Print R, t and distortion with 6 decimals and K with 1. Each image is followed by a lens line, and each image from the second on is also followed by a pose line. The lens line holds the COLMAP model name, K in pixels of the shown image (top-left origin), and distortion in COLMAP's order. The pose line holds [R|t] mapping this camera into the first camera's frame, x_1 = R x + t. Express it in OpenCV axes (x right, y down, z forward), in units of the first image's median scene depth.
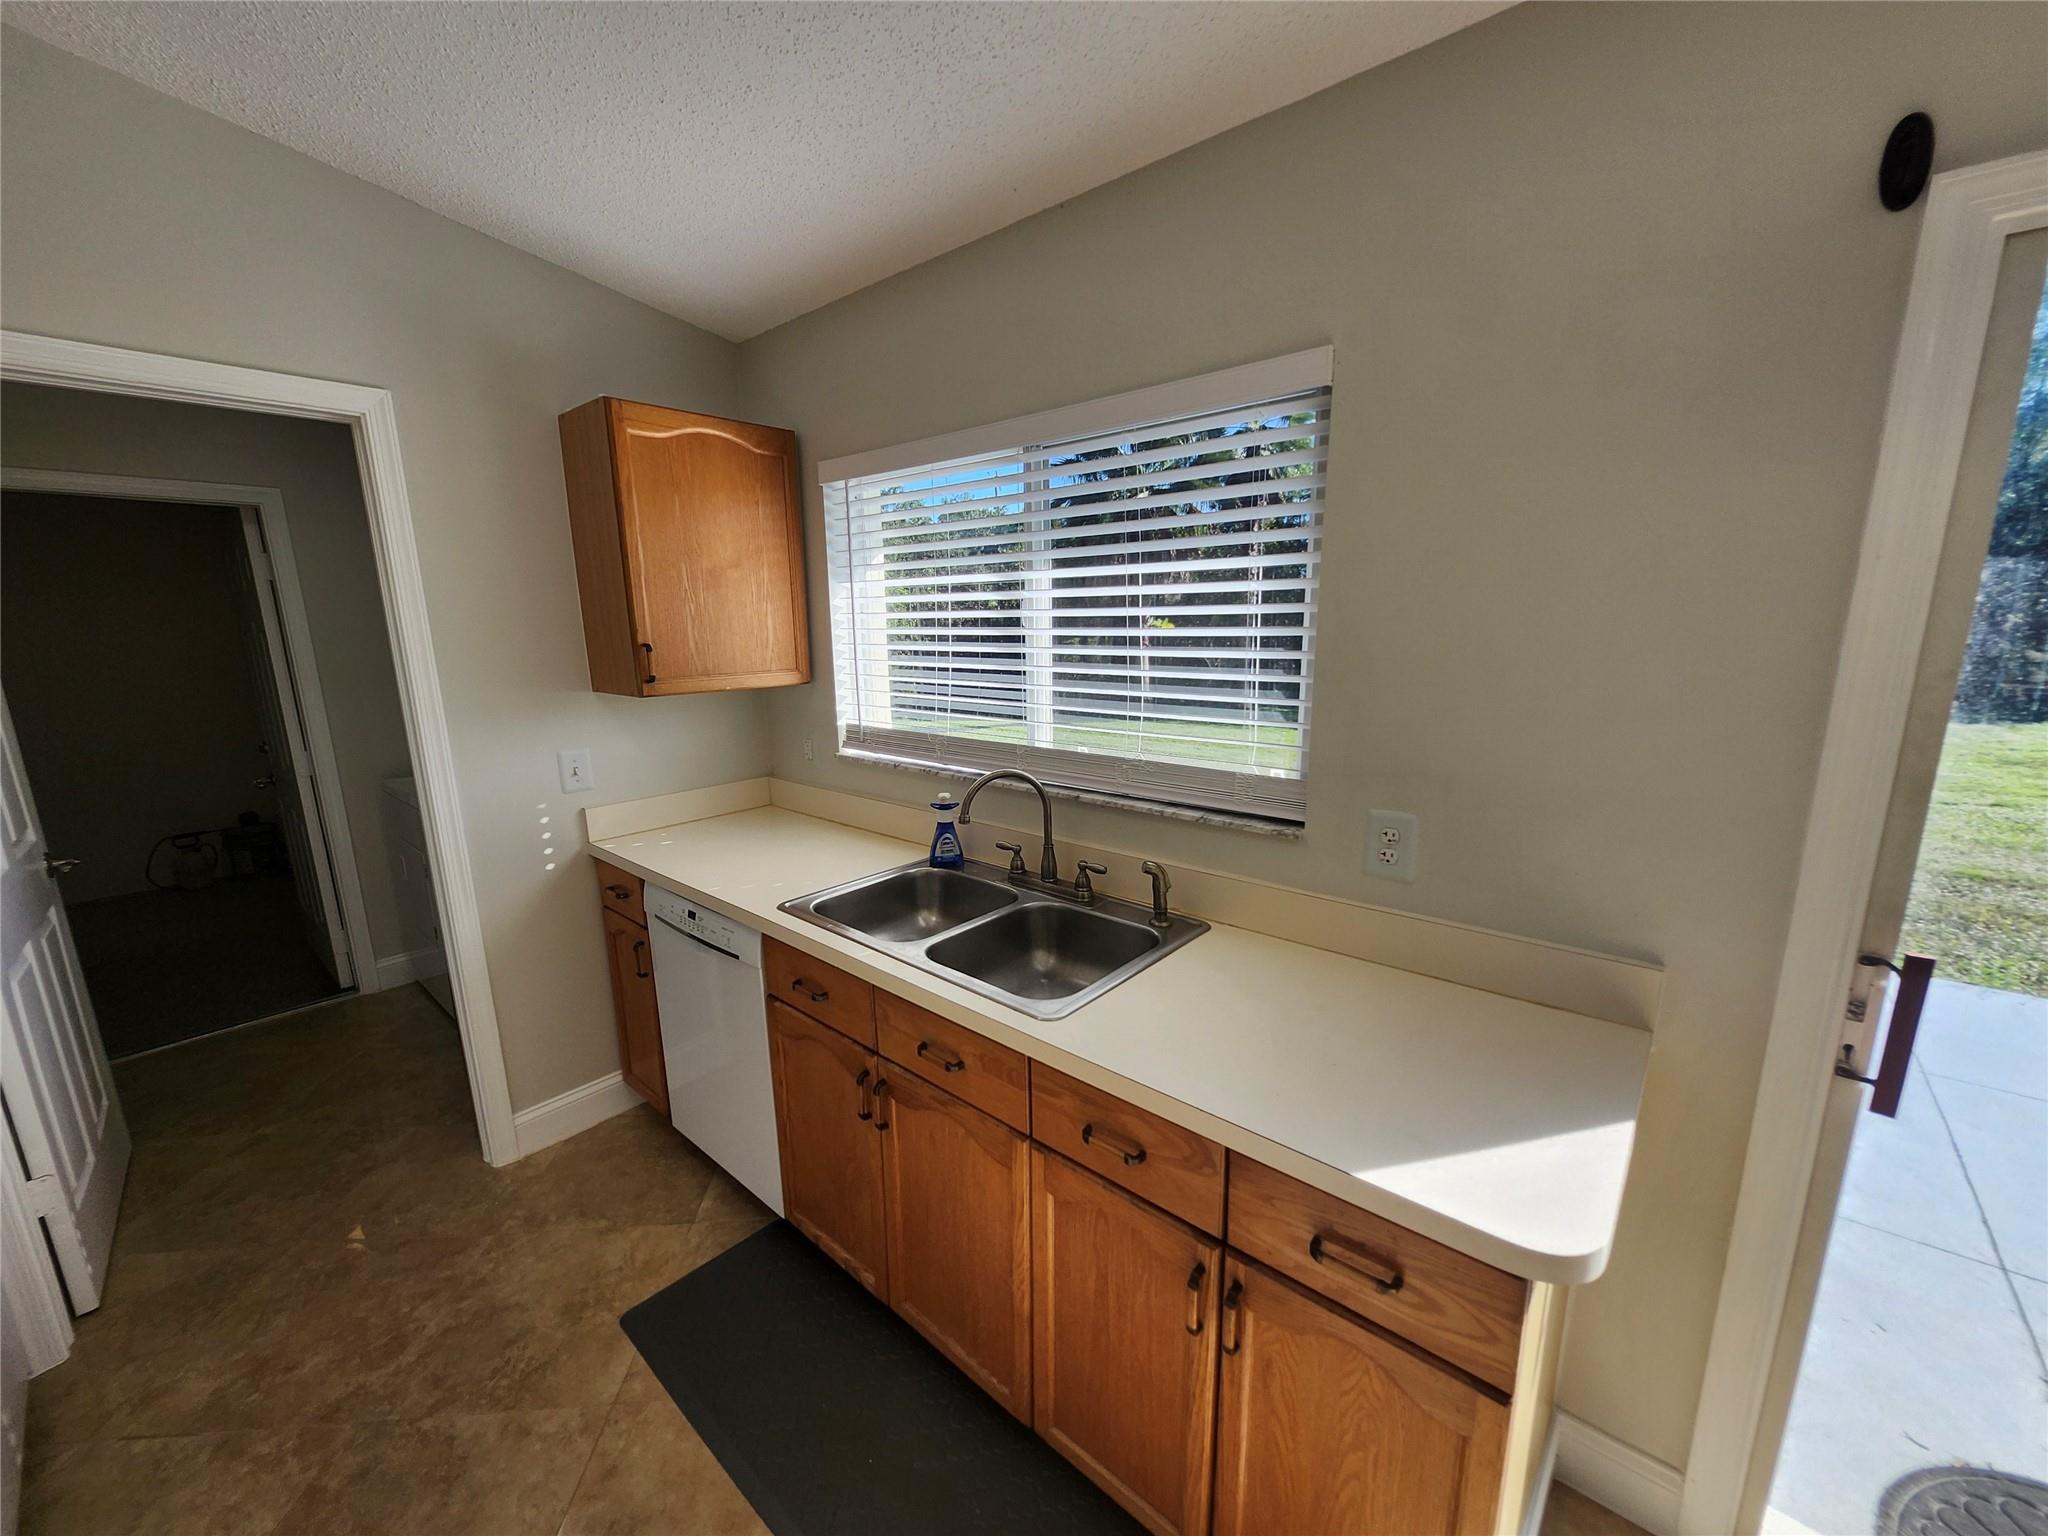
lens RADIAL K [[801.5, 0, 1012.5], [0, 801.5, 784.7], [0, 0, 1]] dist [-0.001681, -0.000625]
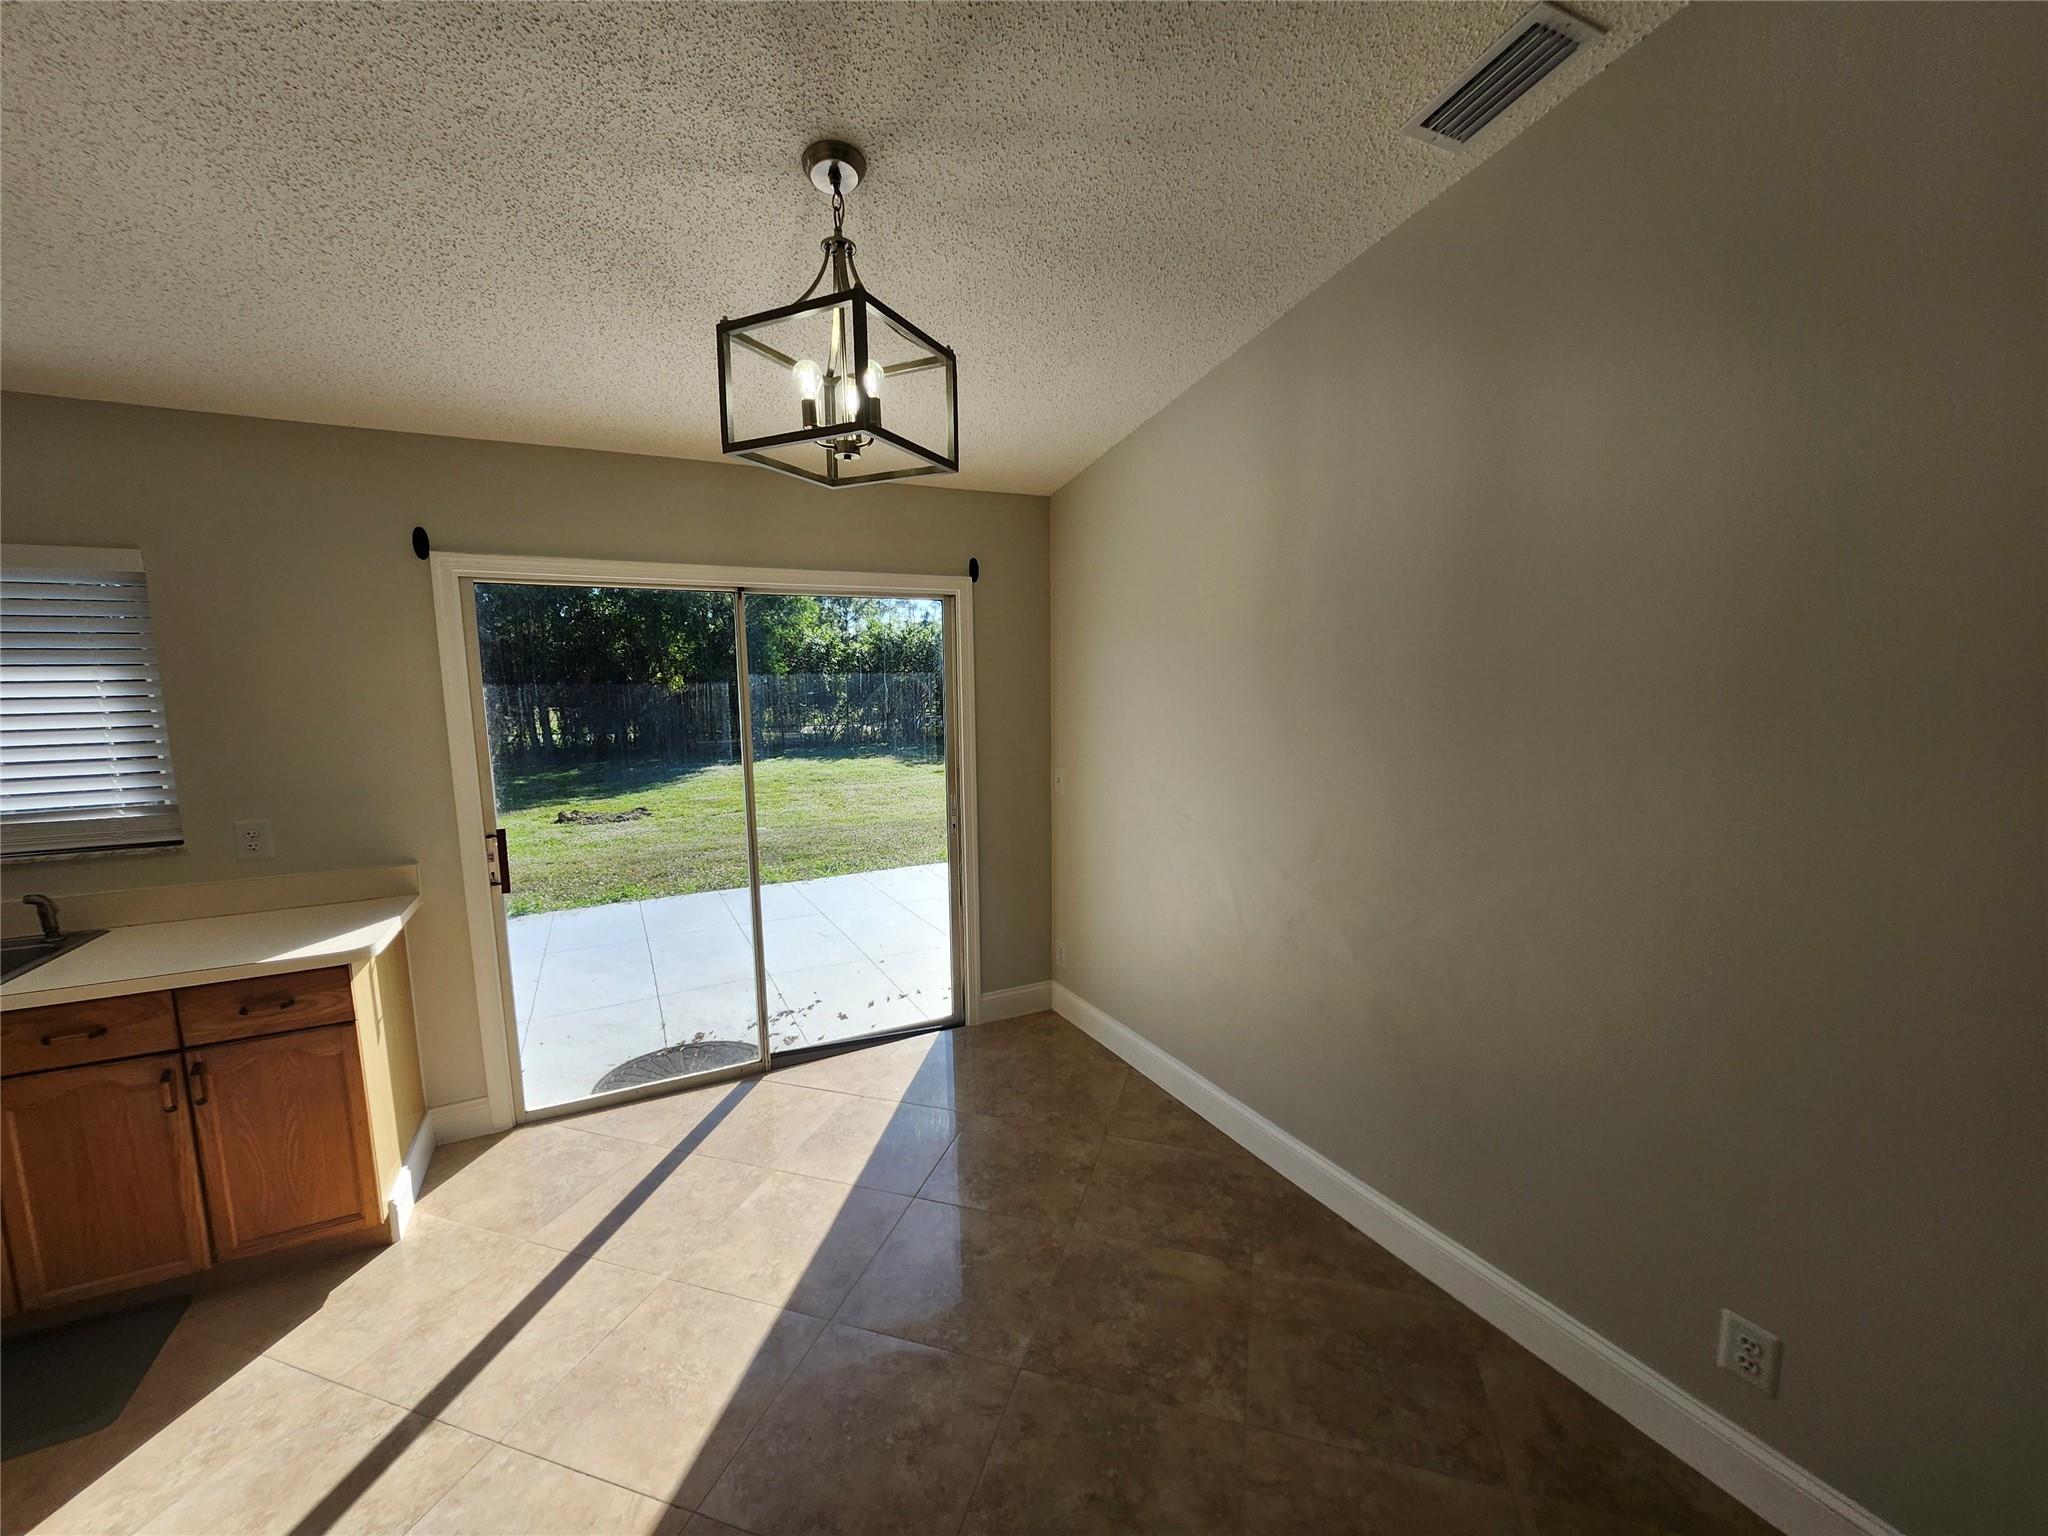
lens RADIAL K [[801.5, 0, 1022.6], [0, 801.5, 788.7], [0, 0, 1]] dist [-0.001681, -0.000625]
pose [[0.361400, -0.104439, 0.926543, -0.385944], [0.203518, 0.978583, 0.030922, 0.191608], [-0.909929, 0.177393, 0.374915, -0.882789]]
